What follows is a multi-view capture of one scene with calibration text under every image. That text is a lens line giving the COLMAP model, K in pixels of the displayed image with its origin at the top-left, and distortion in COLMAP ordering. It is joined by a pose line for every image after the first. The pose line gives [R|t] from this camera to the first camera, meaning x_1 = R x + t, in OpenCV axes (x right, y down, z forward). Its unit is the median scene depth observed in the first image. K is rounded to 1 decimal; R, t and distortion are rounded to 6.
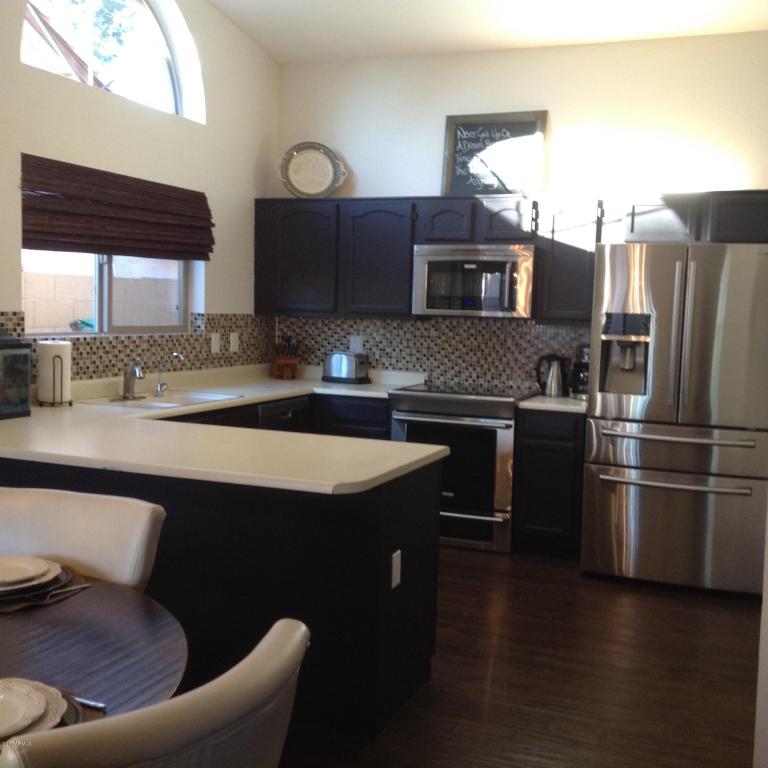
lens RADIAL K [[983.2, 0, 377.5], [0, 983.2, 385.8], [0, 0, 1]] dist [0.013424, 0.000000]
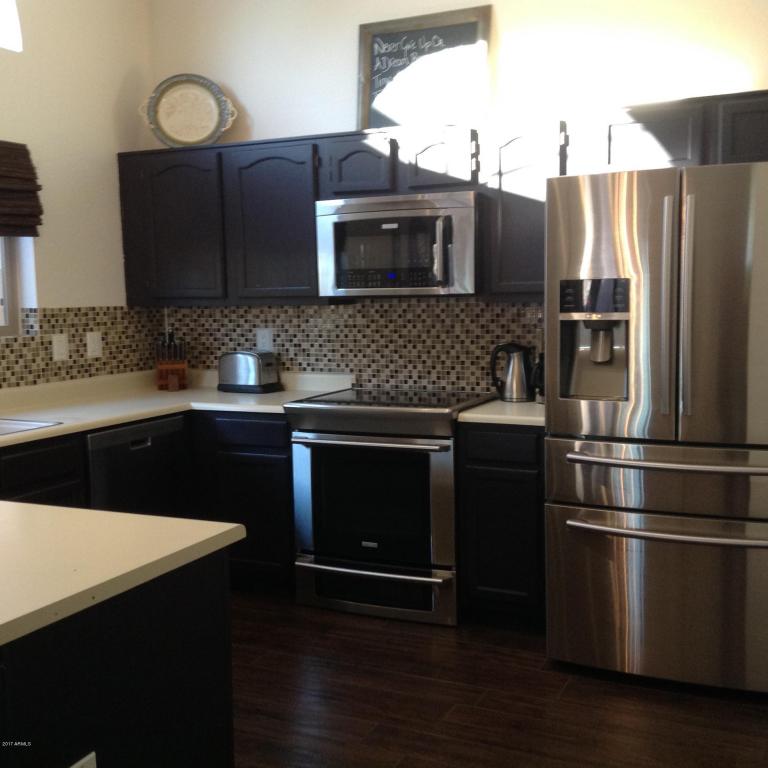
lens RADIAL K [[983.2, 0, 390.6], [0, 983.2, 381.7], [0, 0, 1]] dist [0.013424, 0.000000]
pose [[0.998262, -0.042934, -0.040375, 0.114740], [0.043303, 0.999027, 0.008304, -0.013128], [0.039979, -0.010038, 0.999150, 0.269142]]
